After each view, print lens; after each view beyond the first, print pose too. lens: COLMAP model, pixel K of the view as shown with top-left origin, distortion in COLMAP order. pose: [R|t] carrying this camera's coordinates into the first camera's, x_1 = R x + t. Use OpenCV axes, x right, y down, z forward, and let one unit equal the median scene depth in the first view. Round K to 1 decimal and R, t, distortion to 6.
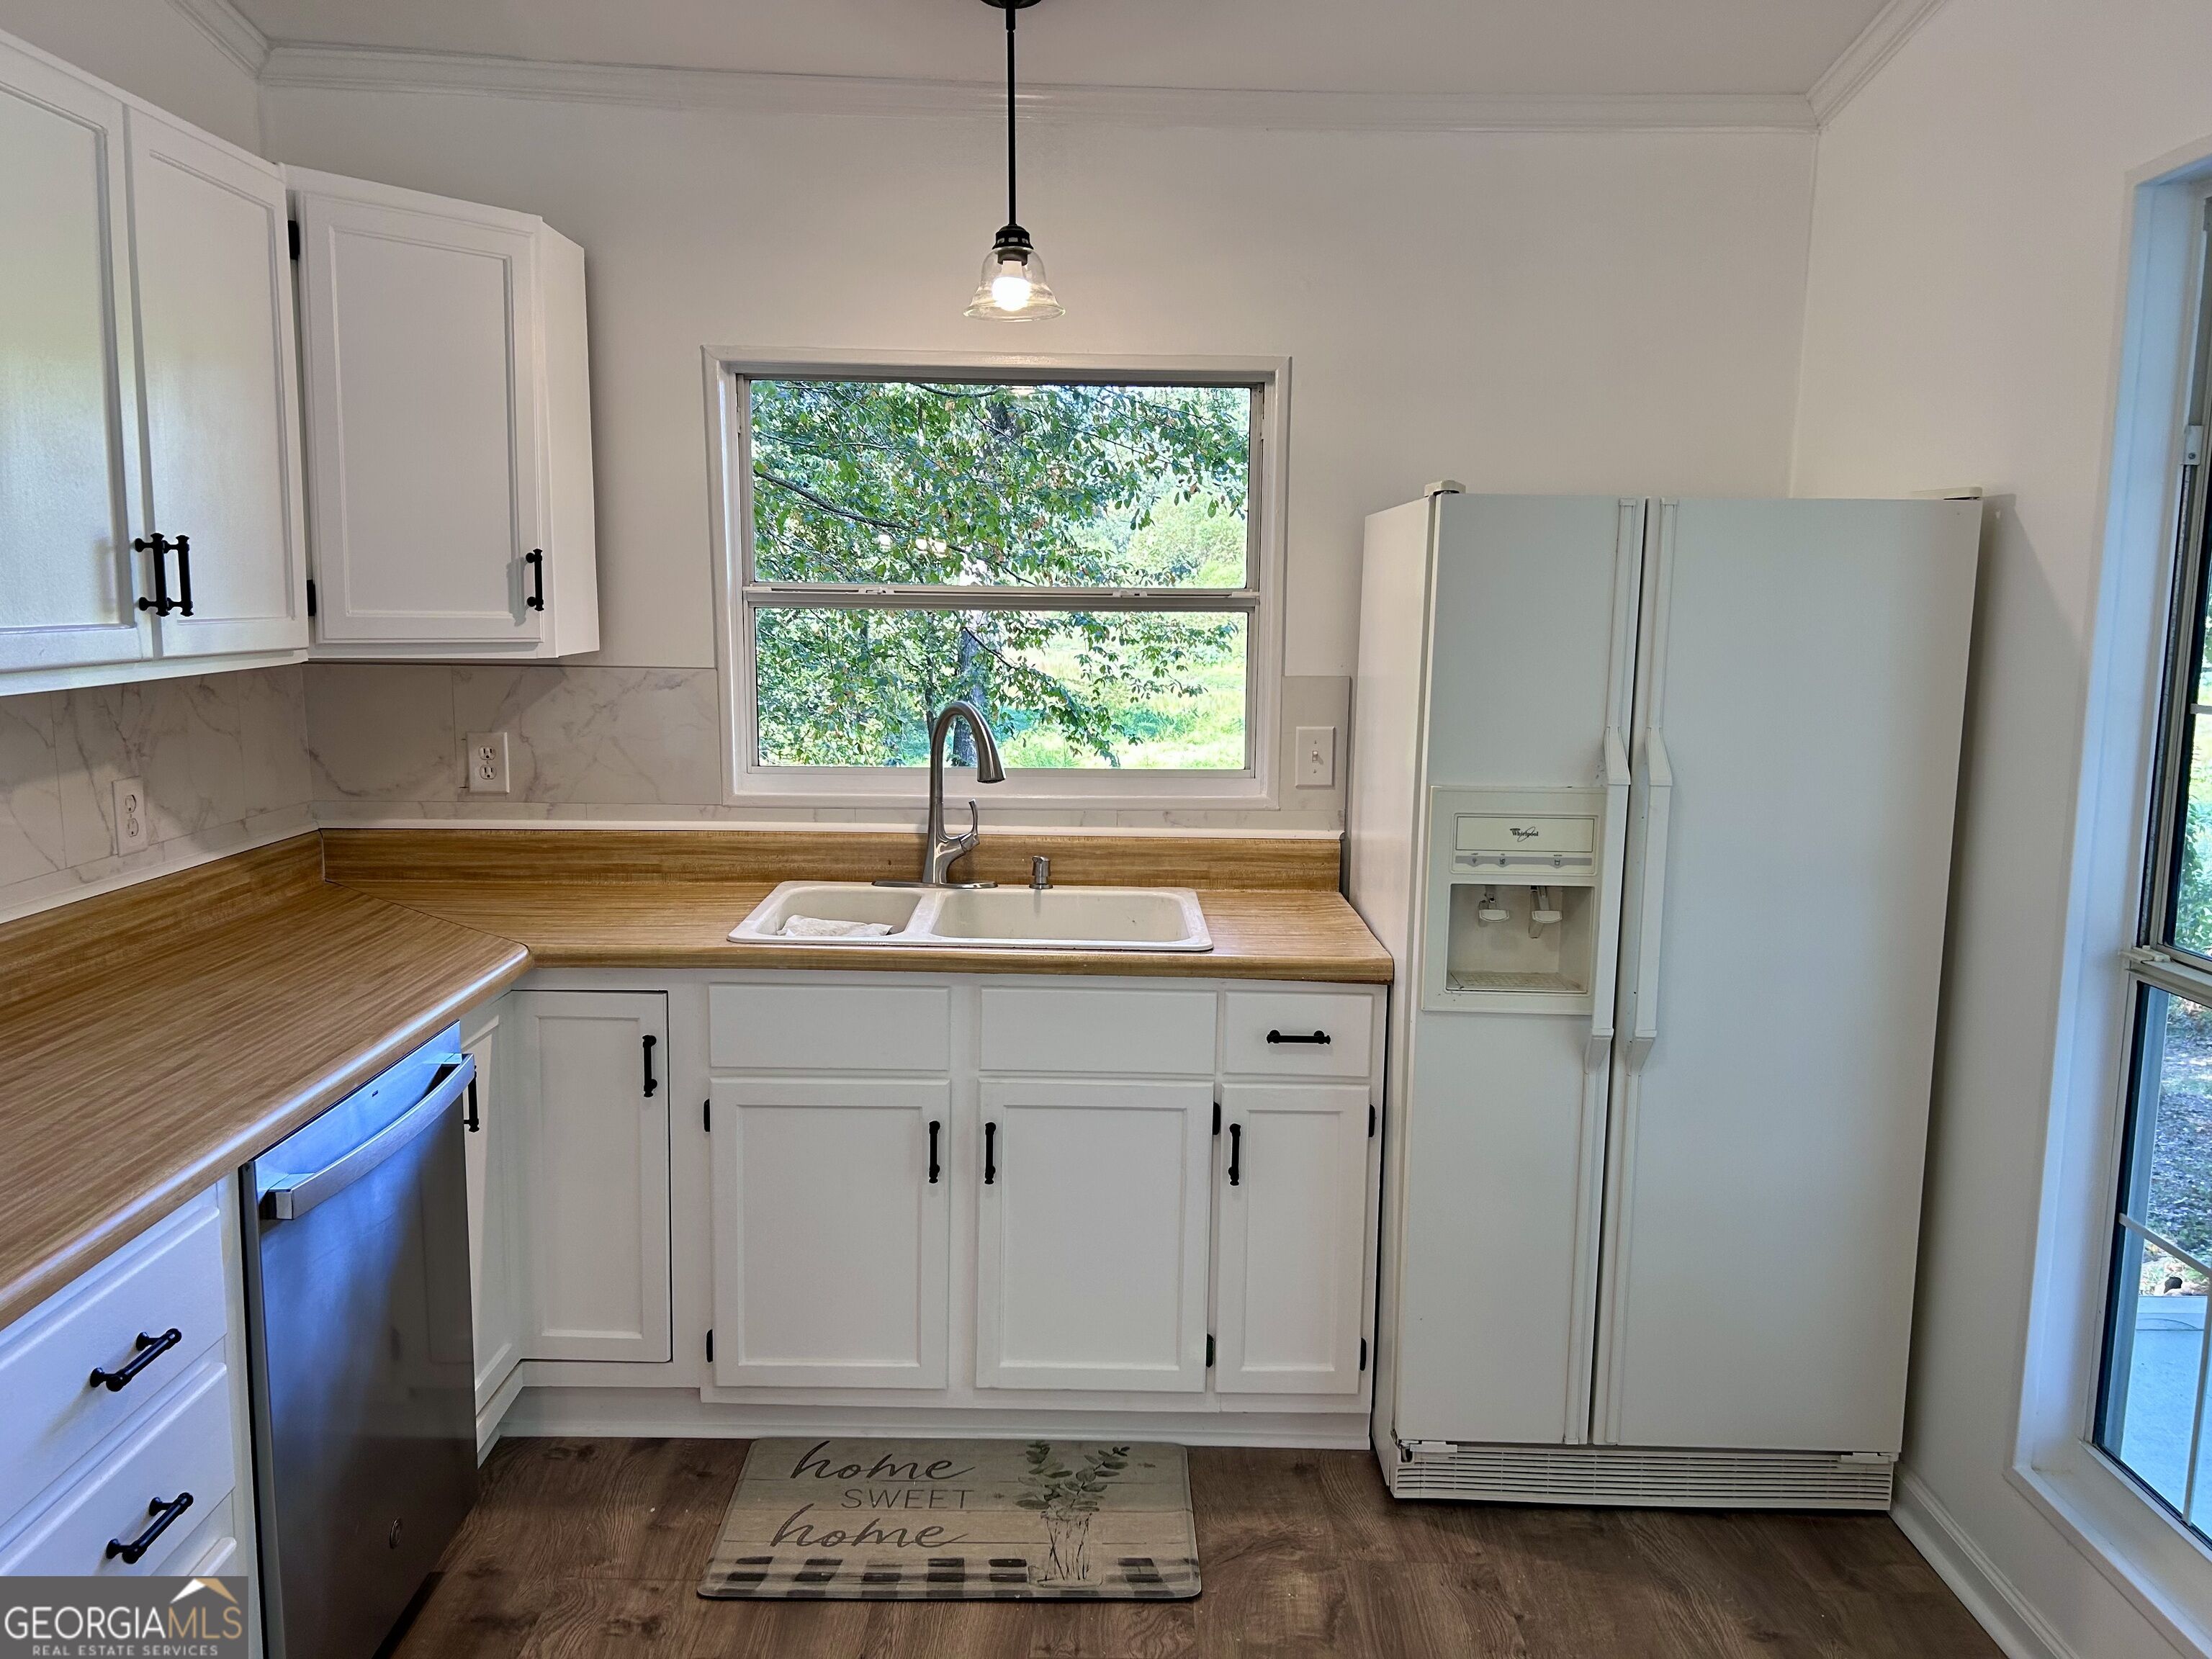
lens RADIAL K [[1665.7, 0, 1107.6], [0, 1665.7, 835.0], [0, 0, 1]] dist [0.048368, -0.047332]
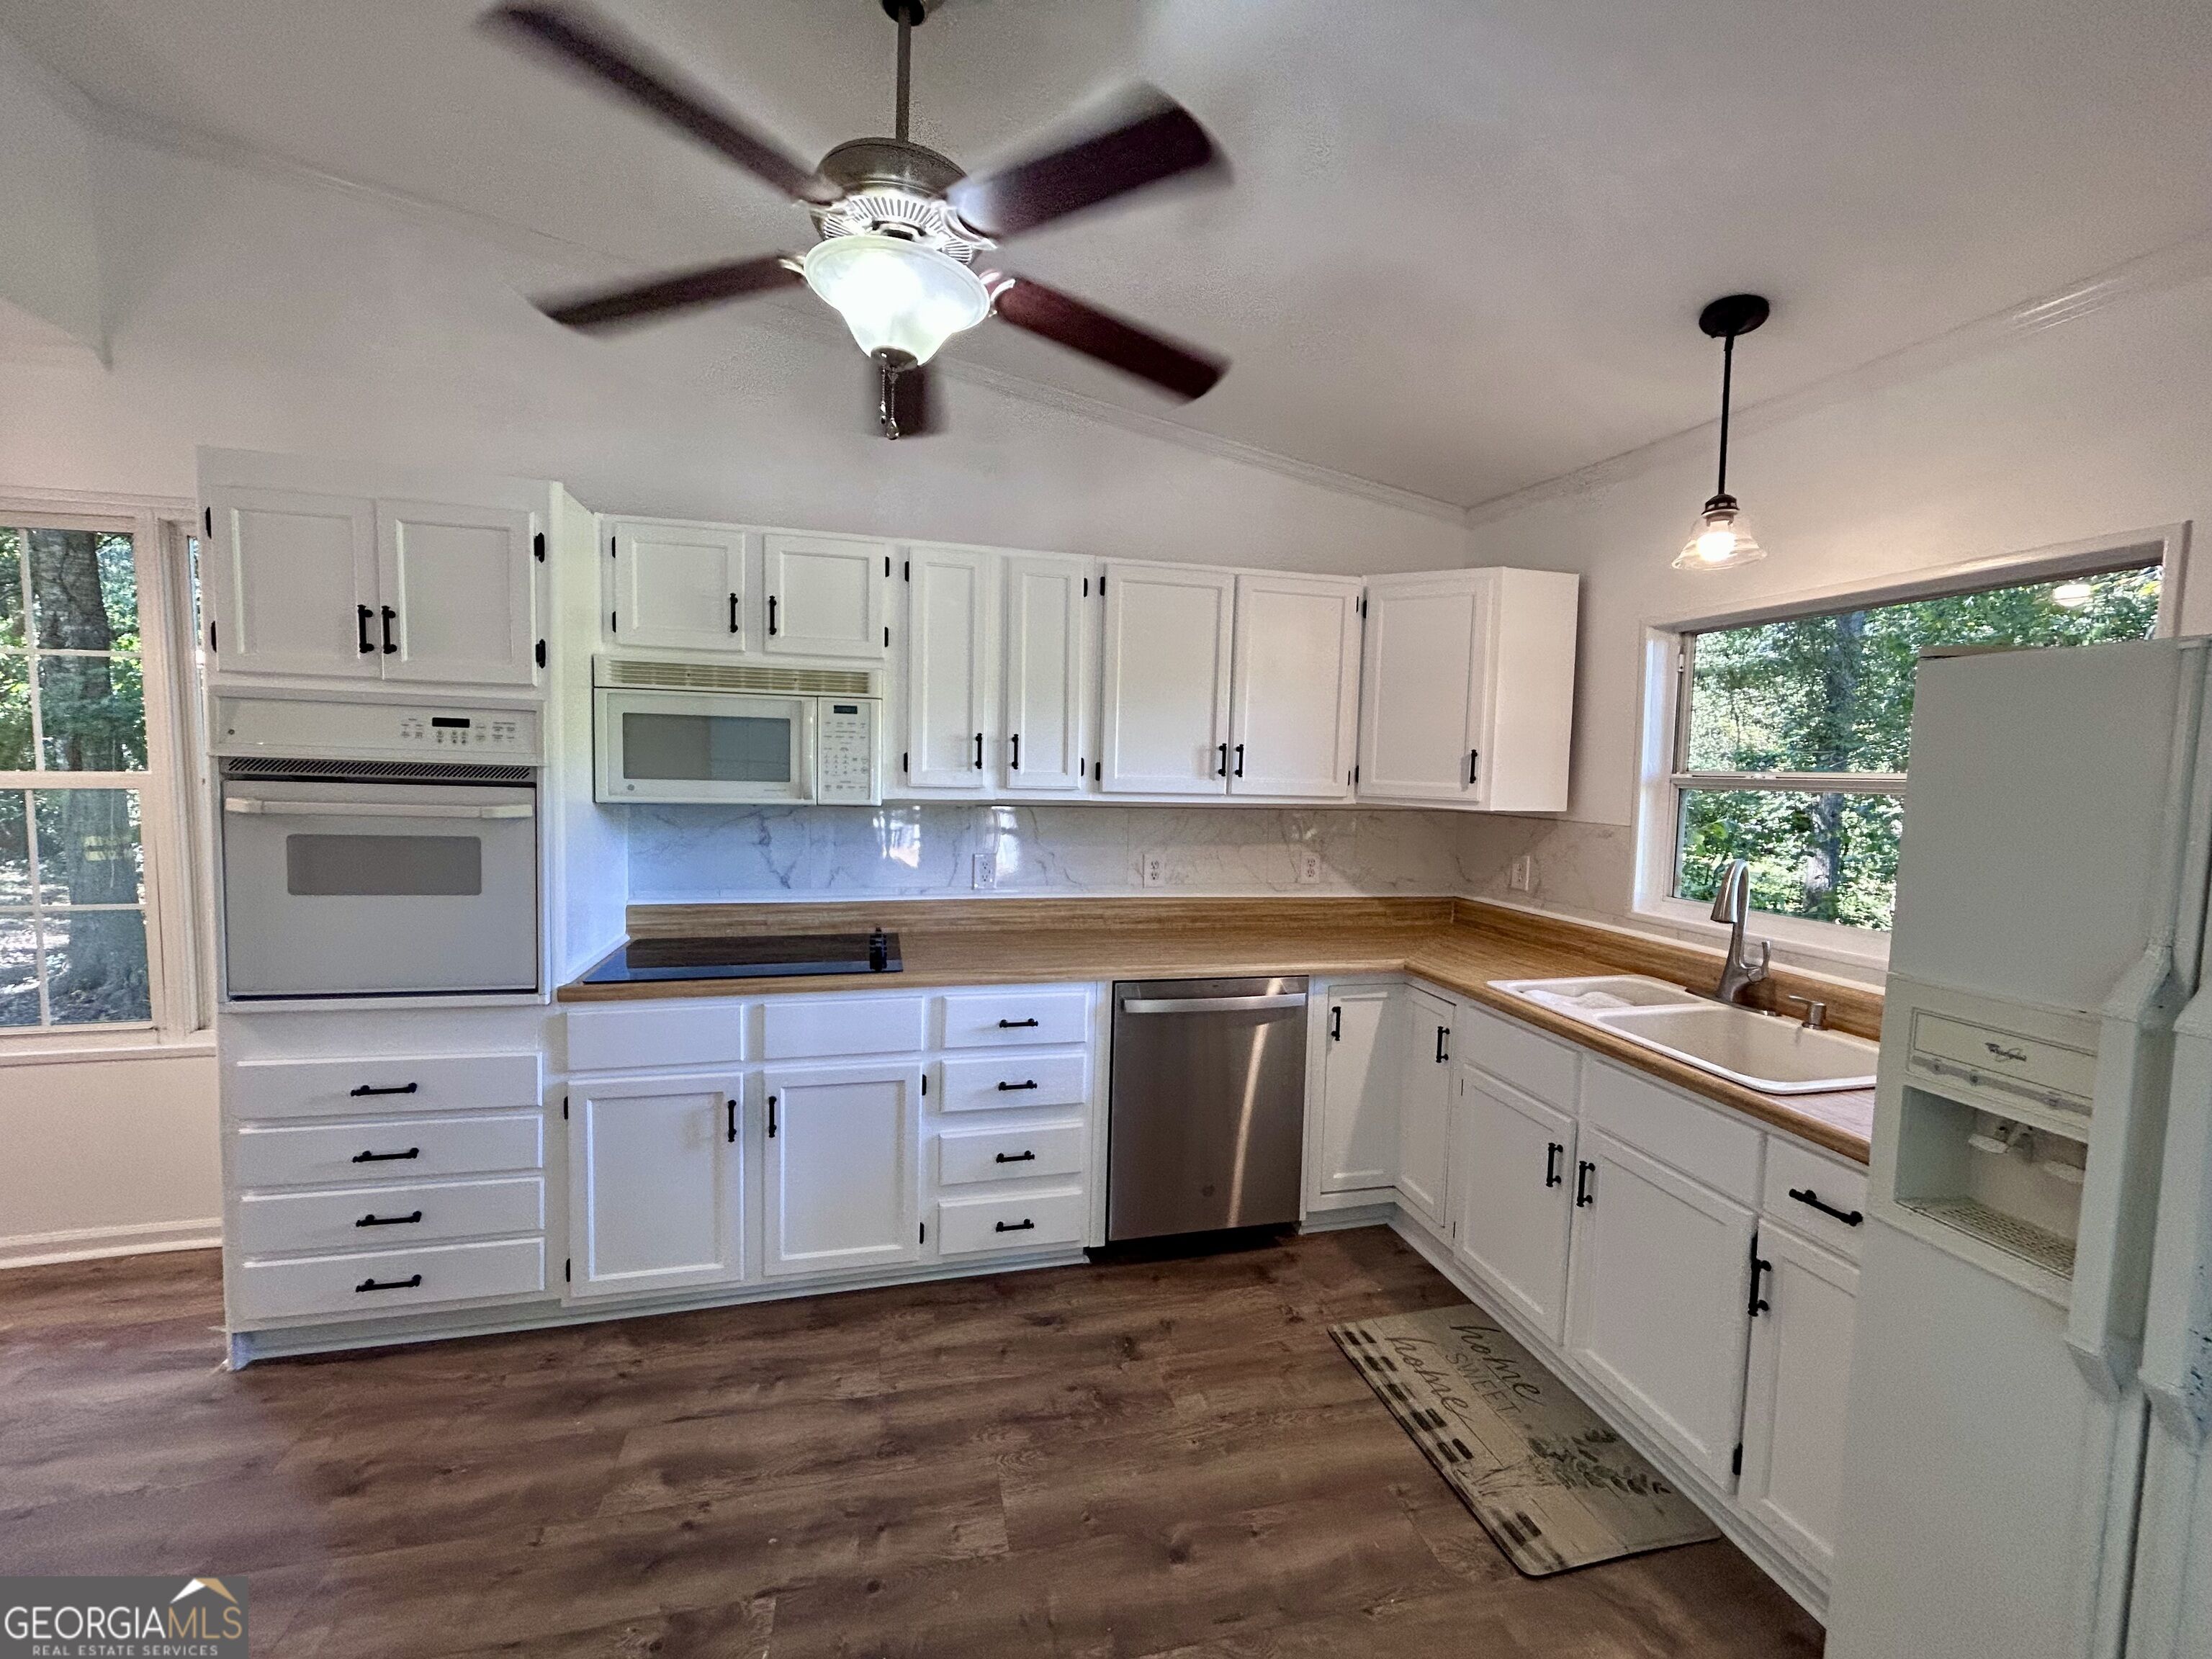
lens RADIAL K [[900.8, 0, 1106.8], [0, 900.8, 828.2], [0, 0, 1]] dist [-0.004834, 0.001997]
pose [[0.233992, 0.059473, -0.970418, 0.526573], [-0.167836, 0.985613, 0.019935, -0.041641], [0.957642, 0.158206, 0.240607, 0.413181]]
